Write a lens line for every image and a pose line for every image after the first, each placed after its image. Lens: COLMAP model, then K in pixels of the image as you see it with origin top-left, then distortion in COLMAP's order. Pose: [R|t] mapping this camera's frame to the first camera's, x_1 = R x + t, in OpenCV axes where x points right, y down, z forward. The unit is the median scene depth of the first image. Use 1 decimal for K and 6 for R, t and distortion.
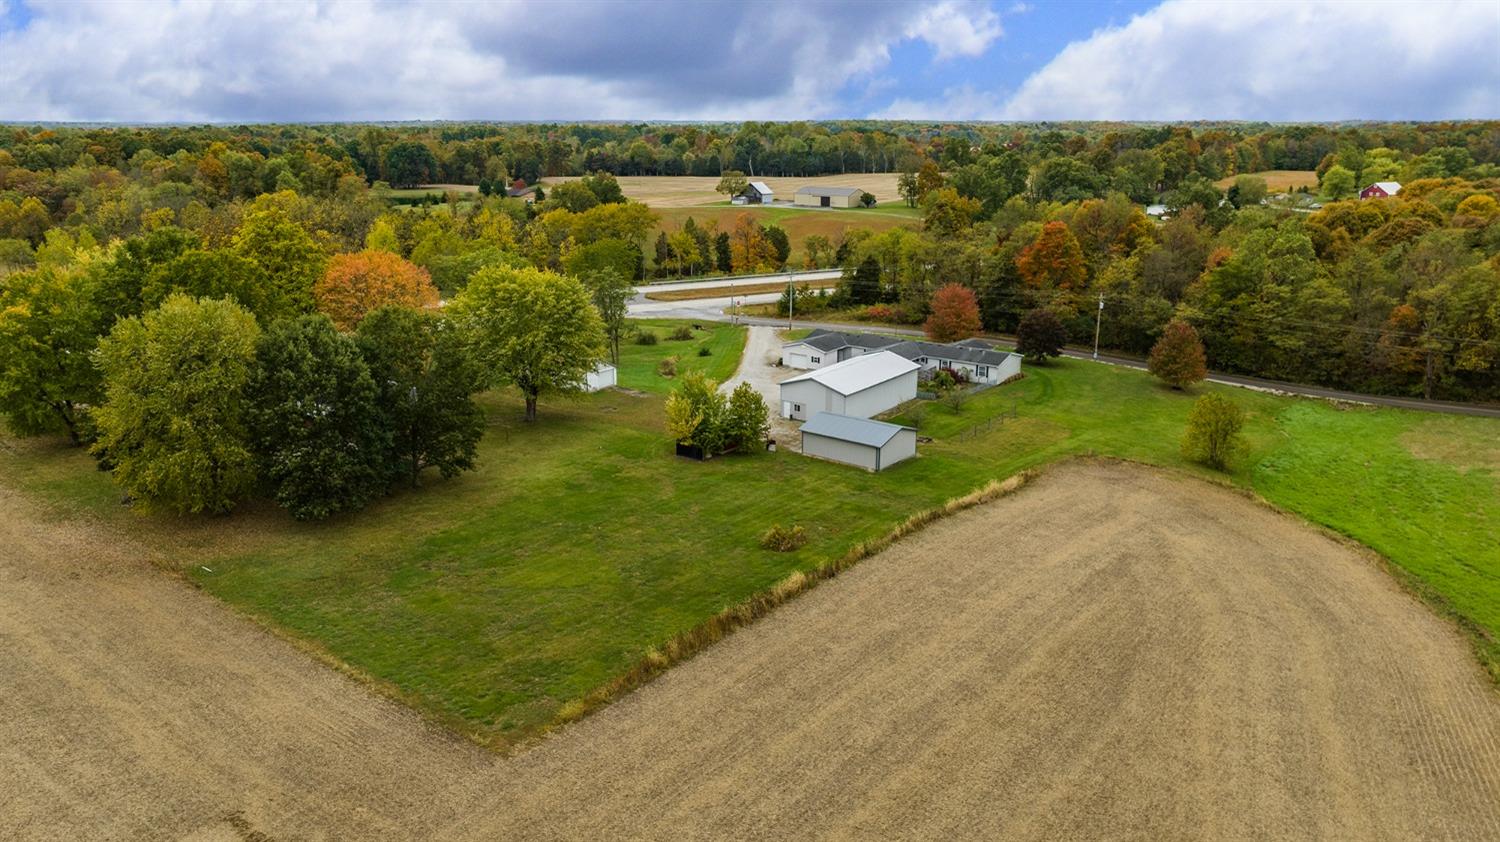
lens RADIAL K [[1047.7, 0, 750.0], [0, 1047.7, 421.0], [0, 0, 1]] dist [-0.025815, 0.001293]
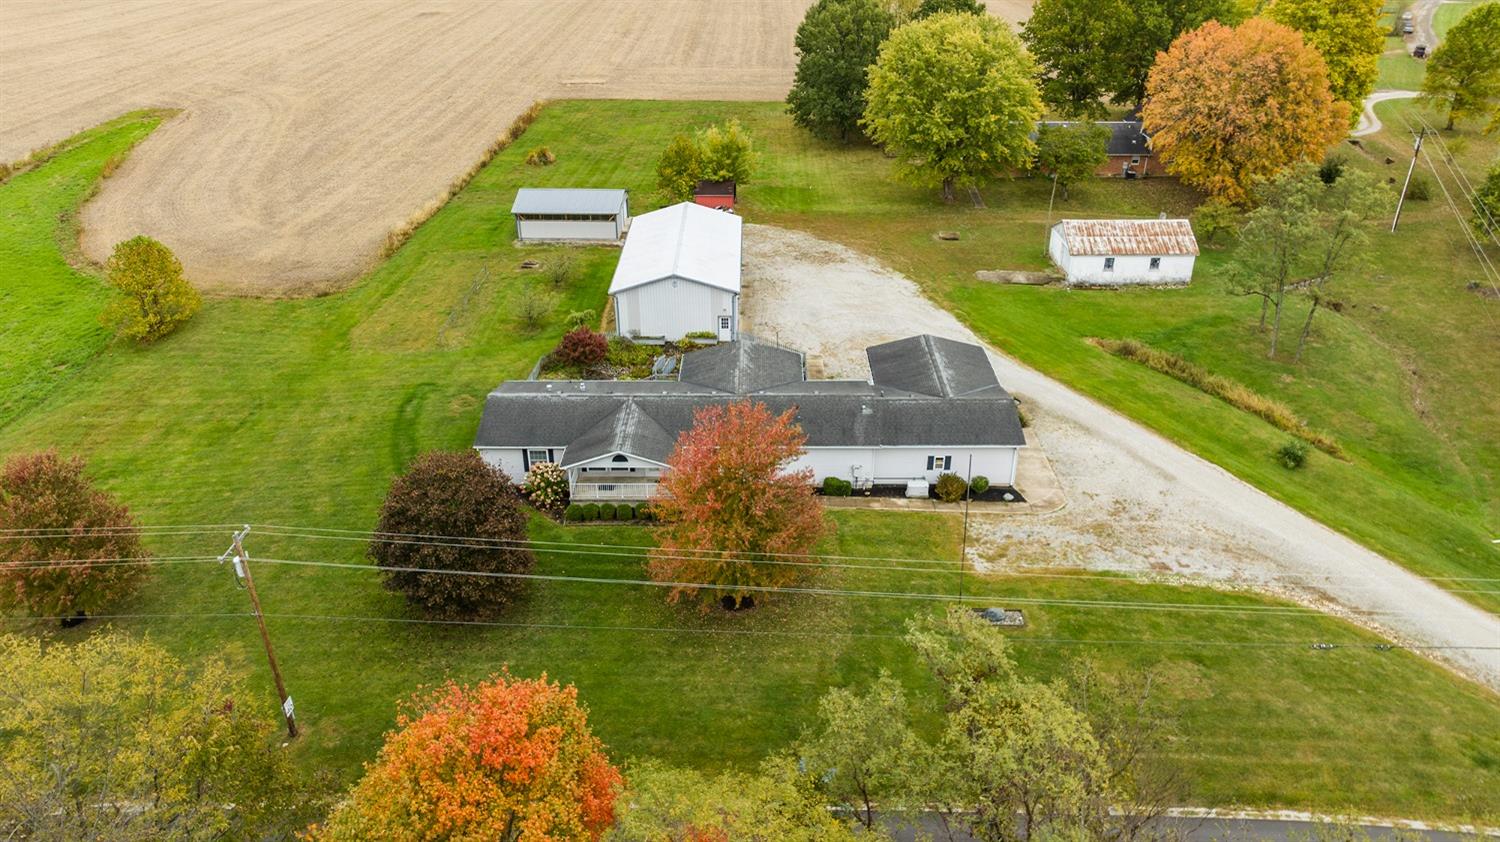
lens RADIAL K [[1078.0, 0, 750.0], [0, 1078.0, 421.0], [0, 0, 1]] dist [-0.031175, 0.031538]
pose [[-0.809256, 0.271431, -0.520990, 0.438281], [-0.161433, 0.749963, 0.641479, -0.401576], [0.564841, 0.603225, -0.563094, 1.455577]]
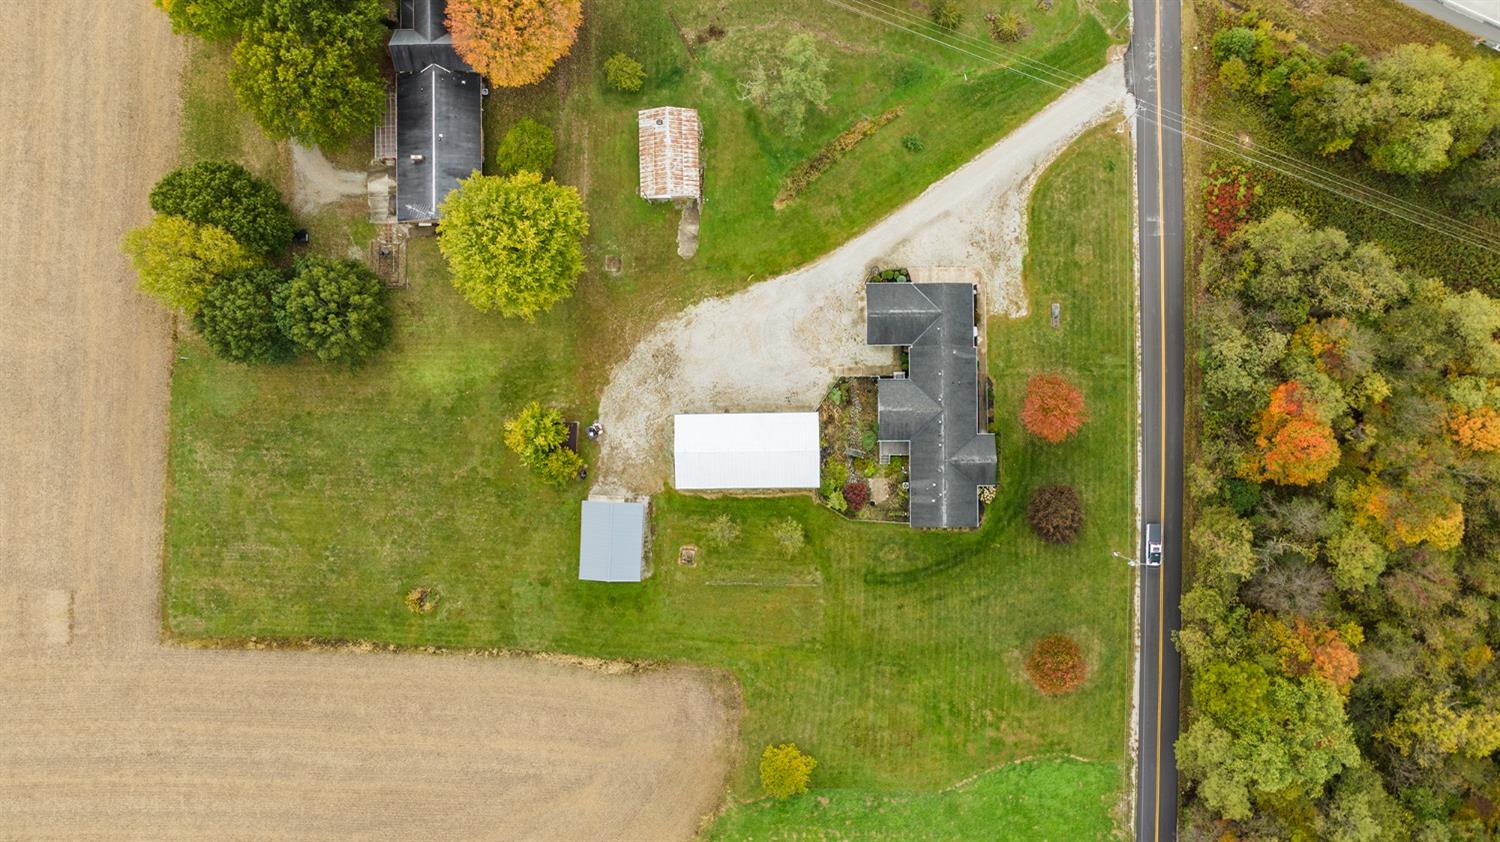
lens RADIAL K [[1066.3, 0, 750.0], [0, 1066.3, 421.0], [0, 0, 1]] dist [-0.008864, -0.000252]
pose [[0.597037, 0.801946, -0.020730, 0.095411], [-0.212833, 0.183260, 0.959749, -1.053702], [0.773466, -0.568593, 0.280094, 0.716706]]
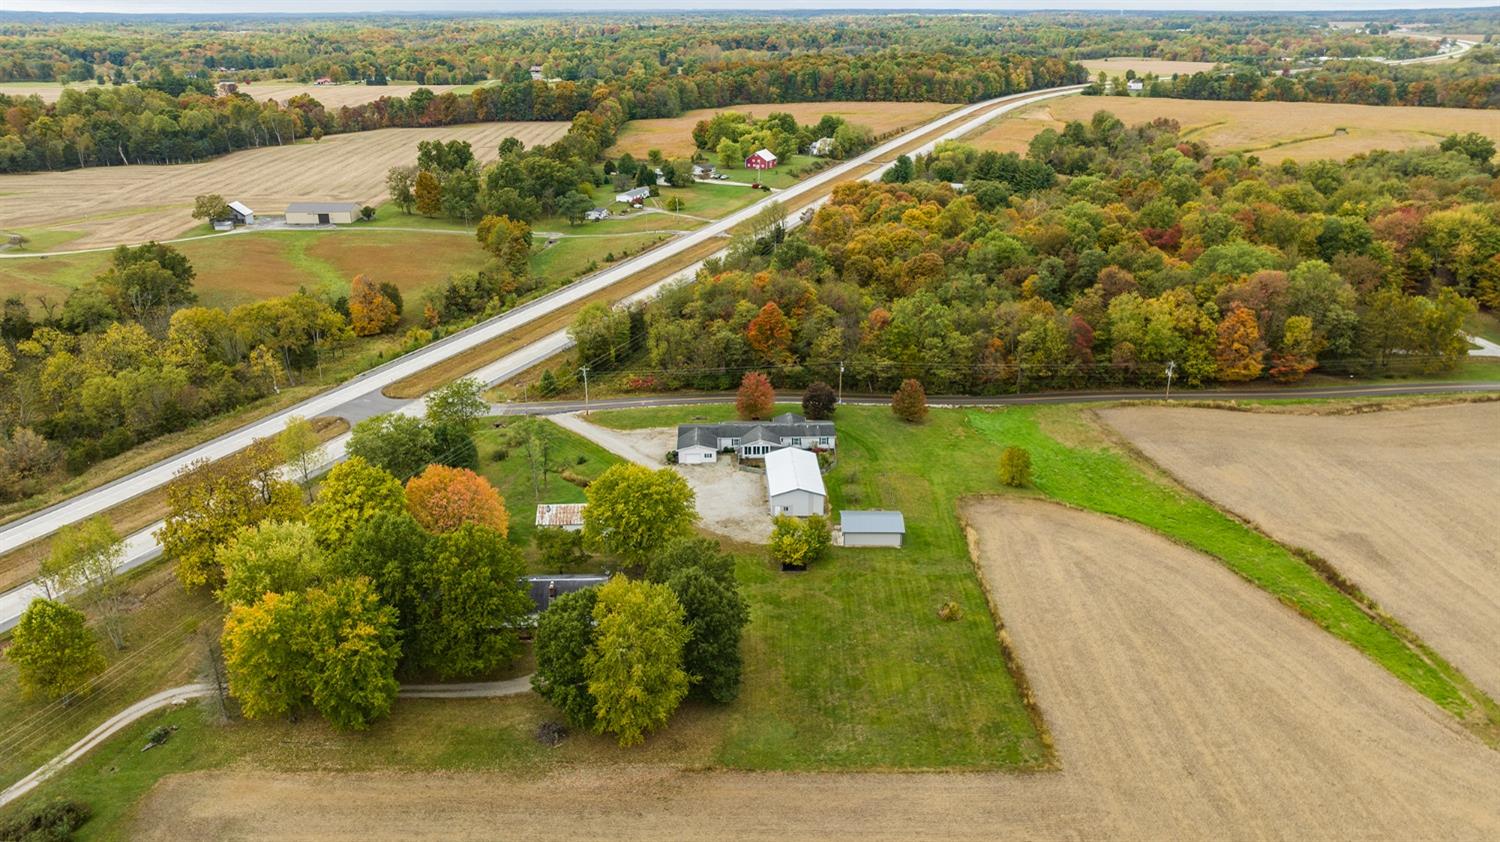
lens RADIAL K [[1043.1, 0, 723.8], [0, 1043.1, 424.1], [0, 0, 1]] dist [-0.022339, 0.003991]
pose [[0.802581, -0.226093, 0.552038, -0.772877], [0.175193, 0.973920, 0.144174, -0.340561], [-0.570238, -0.018998, 0.821260, -0.143695]]
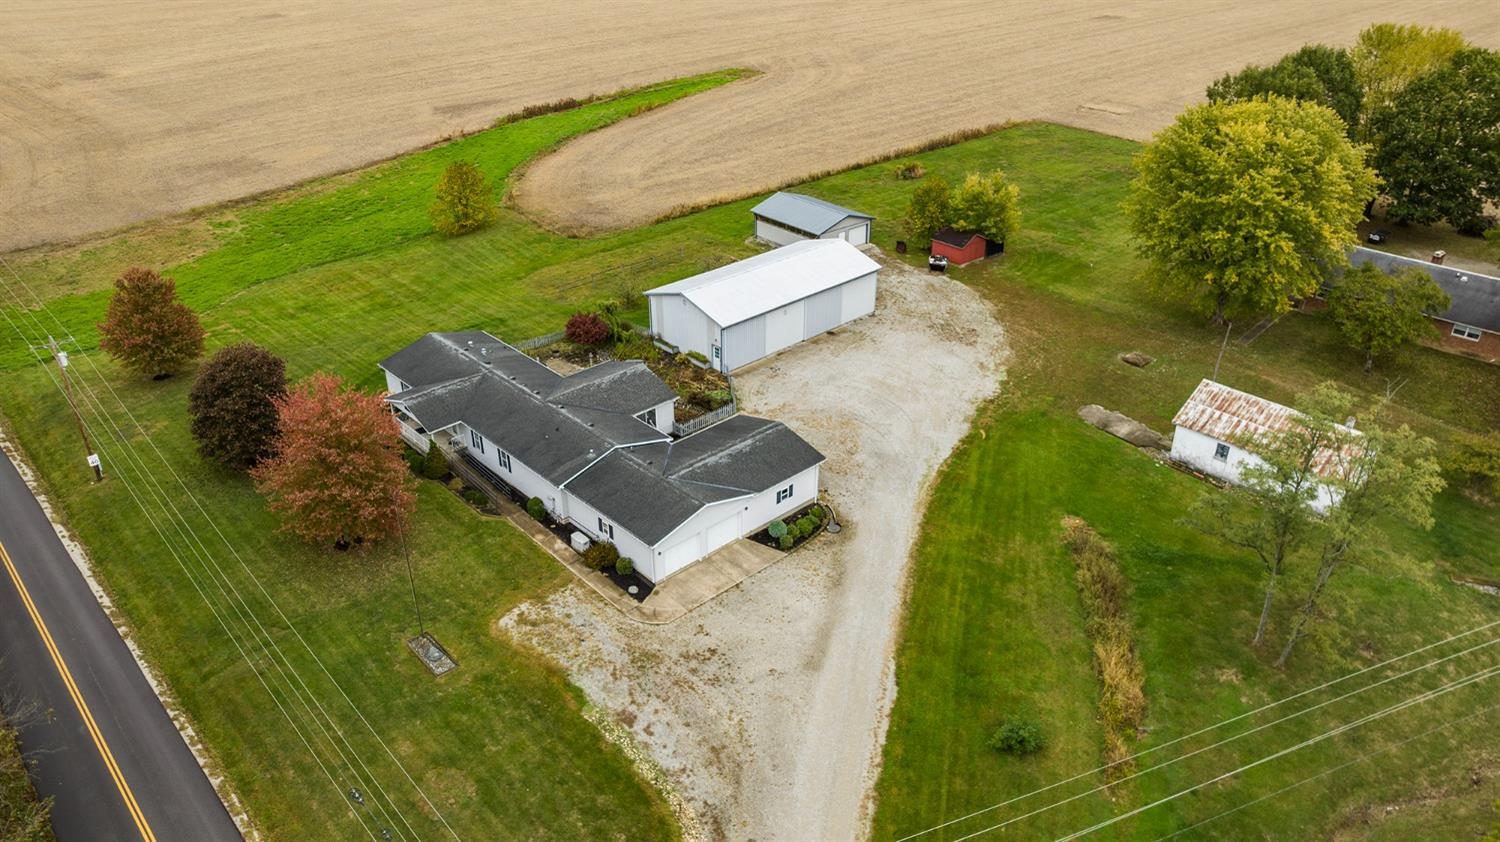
lens RADIAL K [[1078.0, 0, 750.0], [0, 1078.0, 421.0], [0, 0, 1]] dist [-0.031175, 0.031538]
pose [[-0.983290, -0.093191, 0.156382, -0.010218], [0.042959, 0.715992, 0.696786, -0.458054], [-0.176903, 0.691861, -0.700024, 1.535035]]
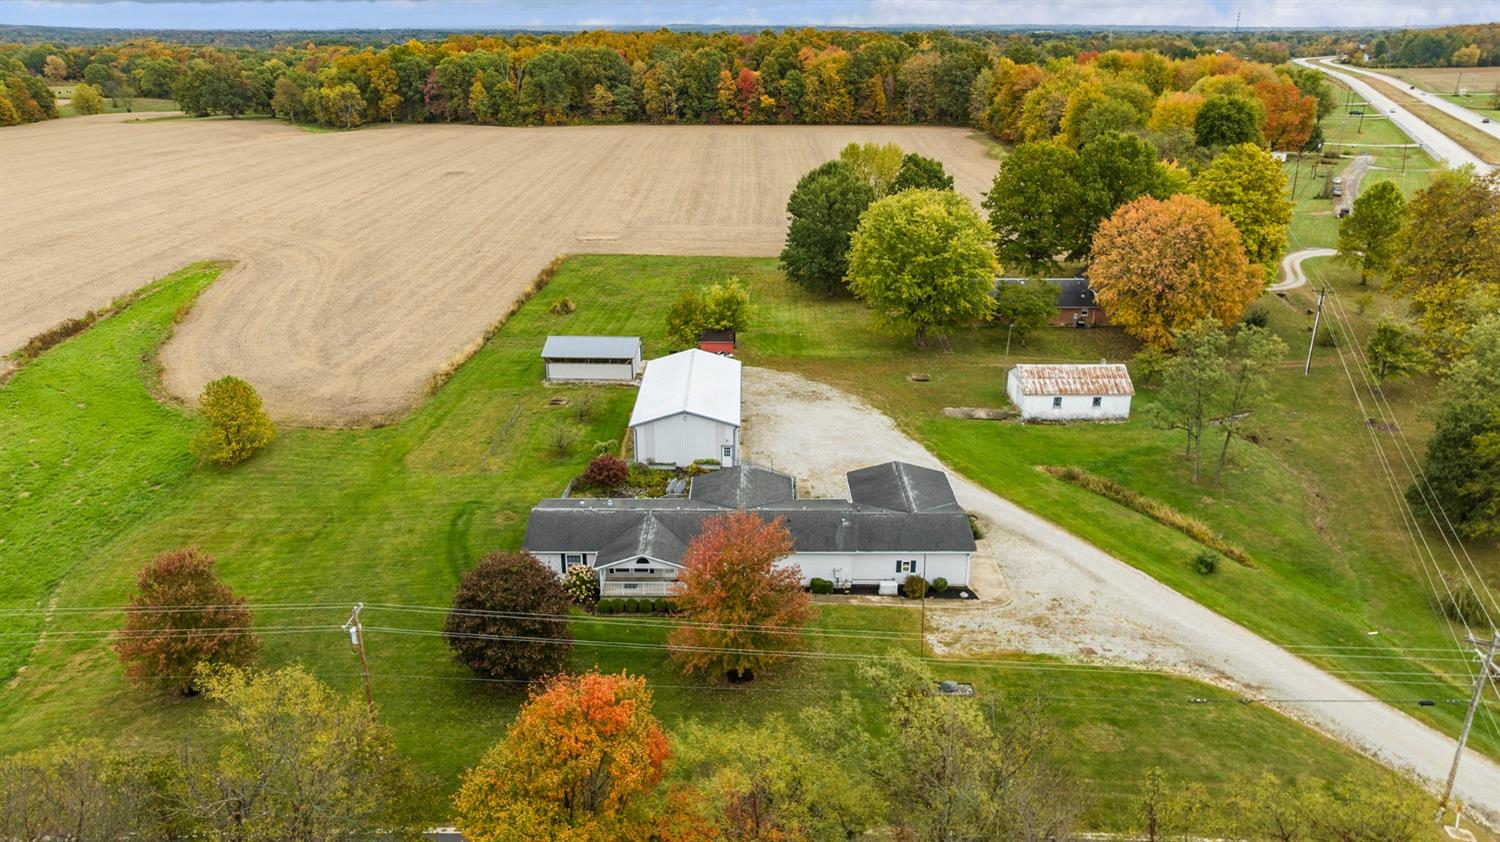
lens RADIAL K [[1066.3, 0, 750.0], [0, 1066.3, 421.0], [0, 0, 1]] dist [-0.008864, -0.000252]
pose [[-0.806697, 0.202429, -0.555214, 0.496064], [-0.167220, 0.822918, 0.542995, -0.455745], [0.566814, 0.530875, -0.629995, 1.517120]]
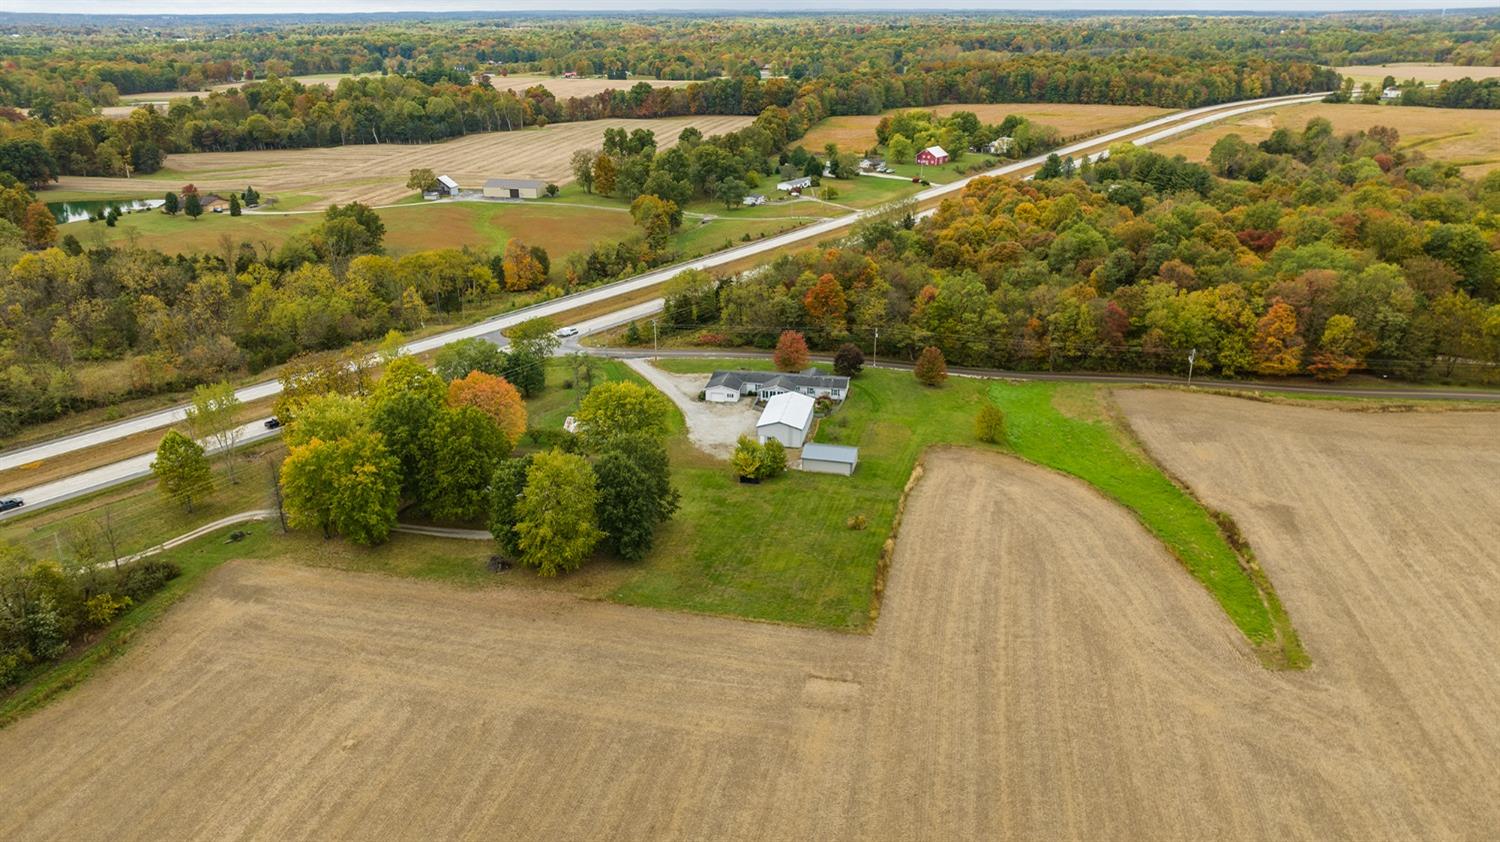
lens RADIAL K [[1043.1, 0, 723.8], [0, 1043.1, 424.1], [0, 0, 1]] dist [-0.022339, 0.003991]
pose [[0.917840, -0.152188, 0.366617, -0.619444], [0.118459, 0.986514, 0.112949, -0.228578], [-0.378862, -0.060240, 0.923490, -0.525510]]
